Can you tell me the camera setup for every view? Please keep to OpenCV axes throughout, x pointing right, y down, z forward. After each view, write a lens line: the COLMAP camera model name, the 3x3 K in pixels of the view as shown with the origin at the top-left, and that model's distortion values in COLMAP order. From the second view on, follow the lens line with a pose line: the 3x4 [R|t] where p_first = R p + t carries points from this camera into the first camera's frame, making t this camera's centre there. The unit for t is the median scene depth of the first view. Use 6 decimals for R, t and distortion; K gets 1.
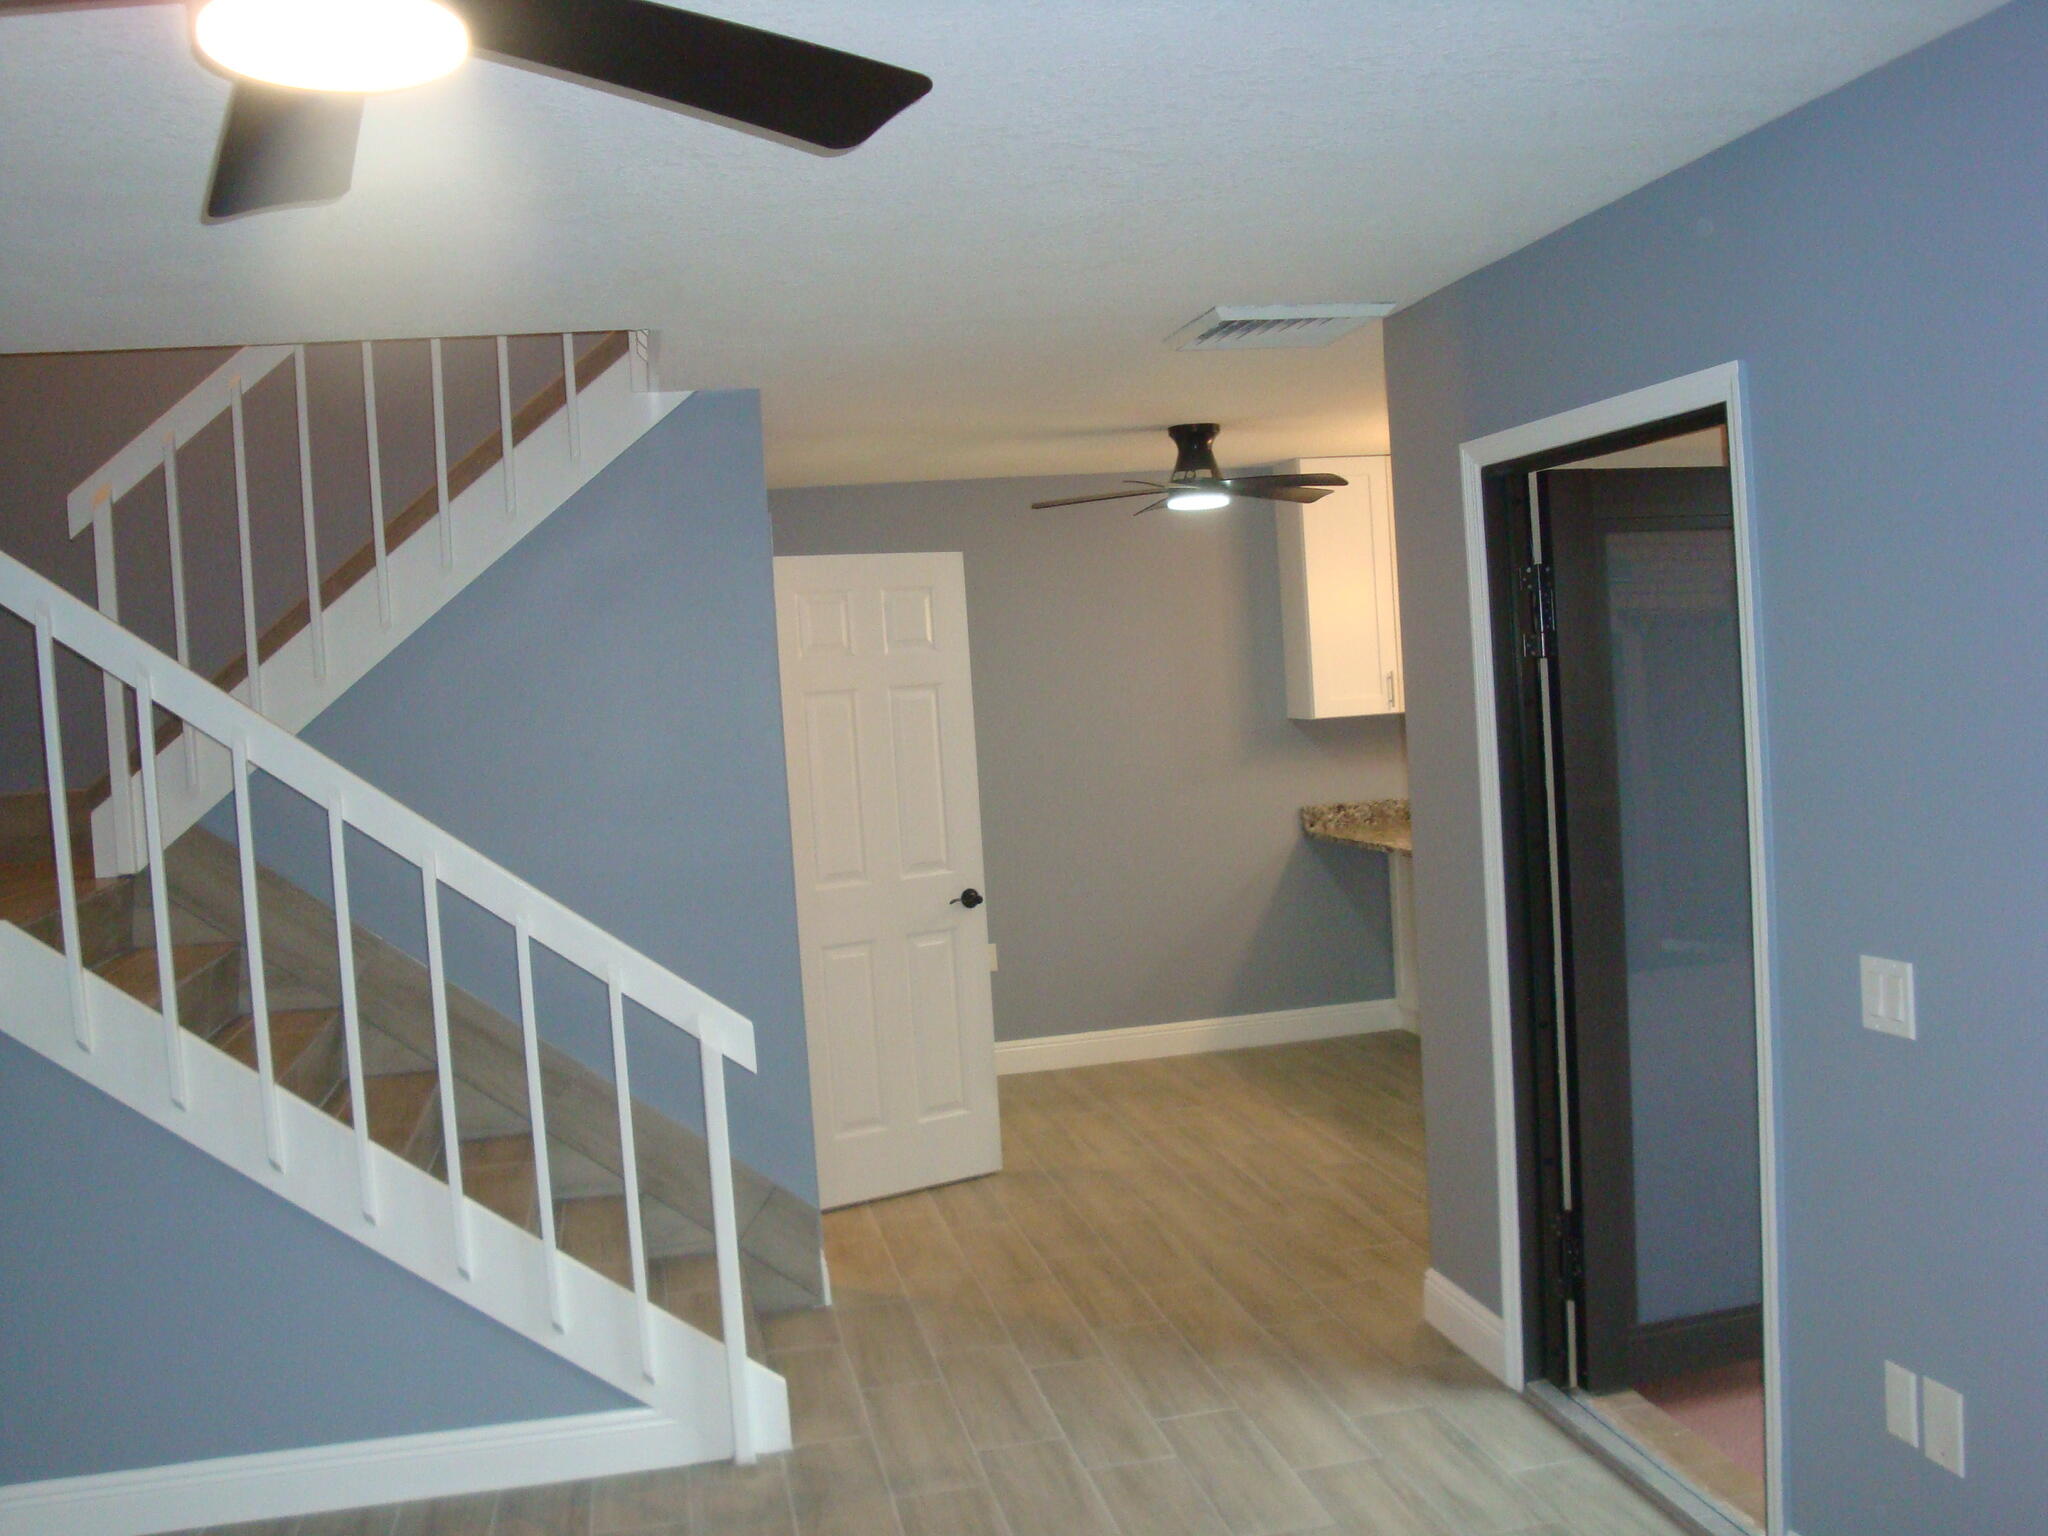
lens RADIAL K [[1856.1, 0, 1026.8], [0, 1856.1, 774.6], [0, 0, 1]] dist [-0.155539, 0.132984]
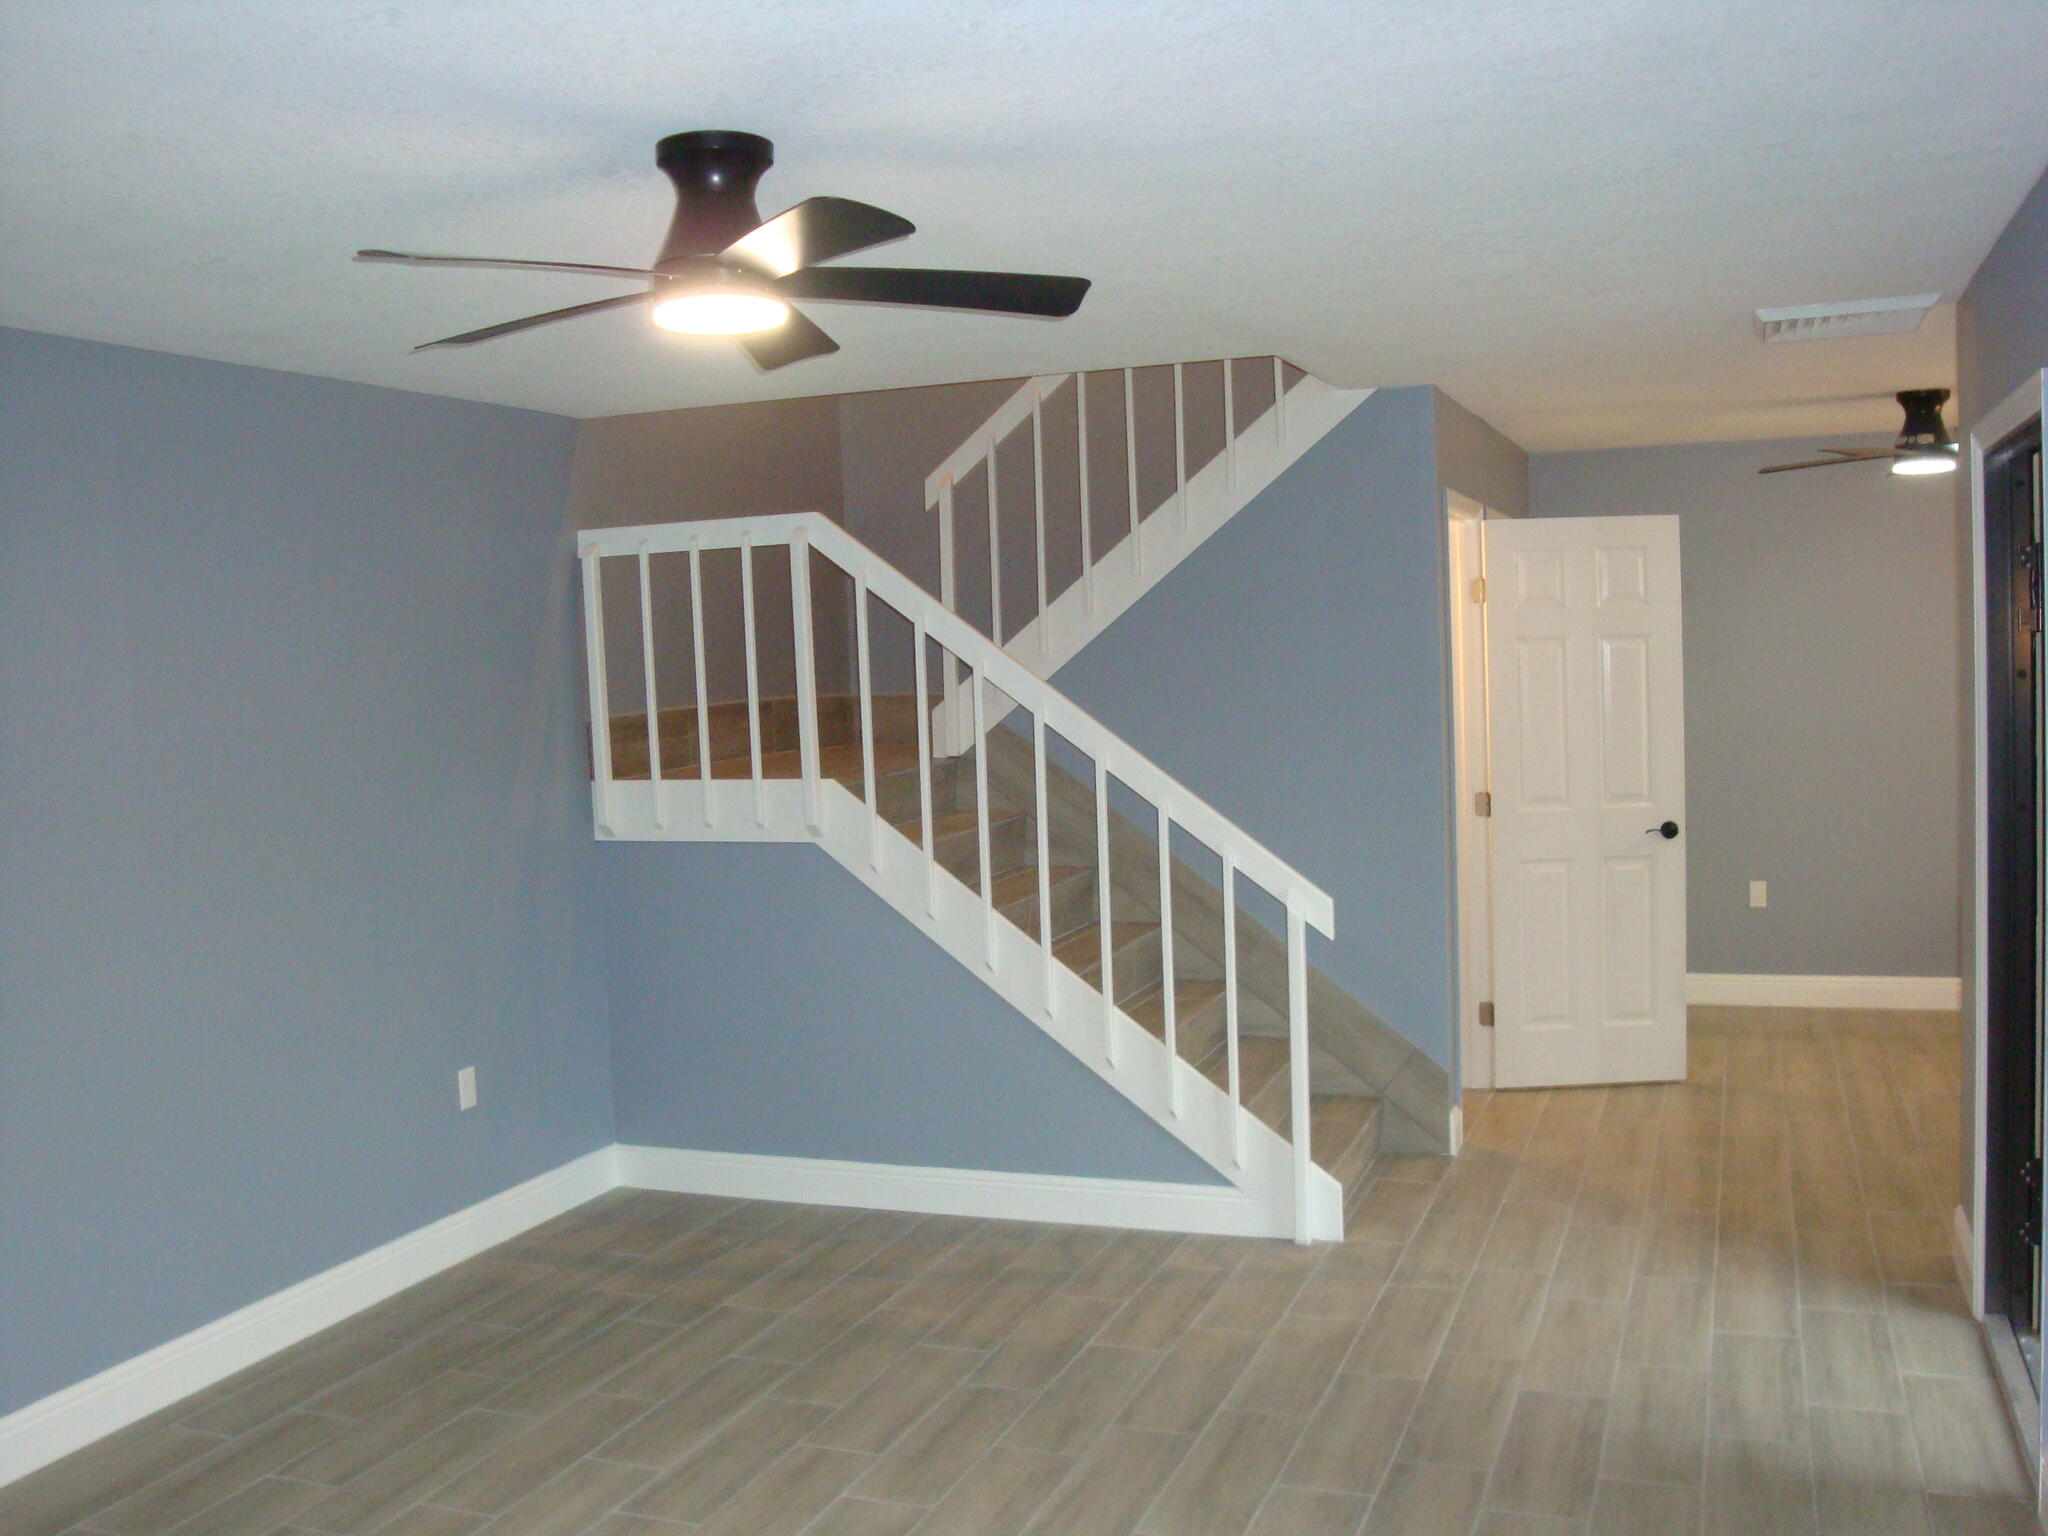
lens RADIAL K [[1856.1, 0, 1013.7], [0, 1856.1, 765.0], [0, 0, 1]] dist [-0.155539, 0.132984]
pose [[0.836946, 0.065504, -0.543352, 0.294421], [-0.046426, 0.997730, 0.048770, -0.008670], [0.545314, -0.015592, 0.838087, -0.154829]]
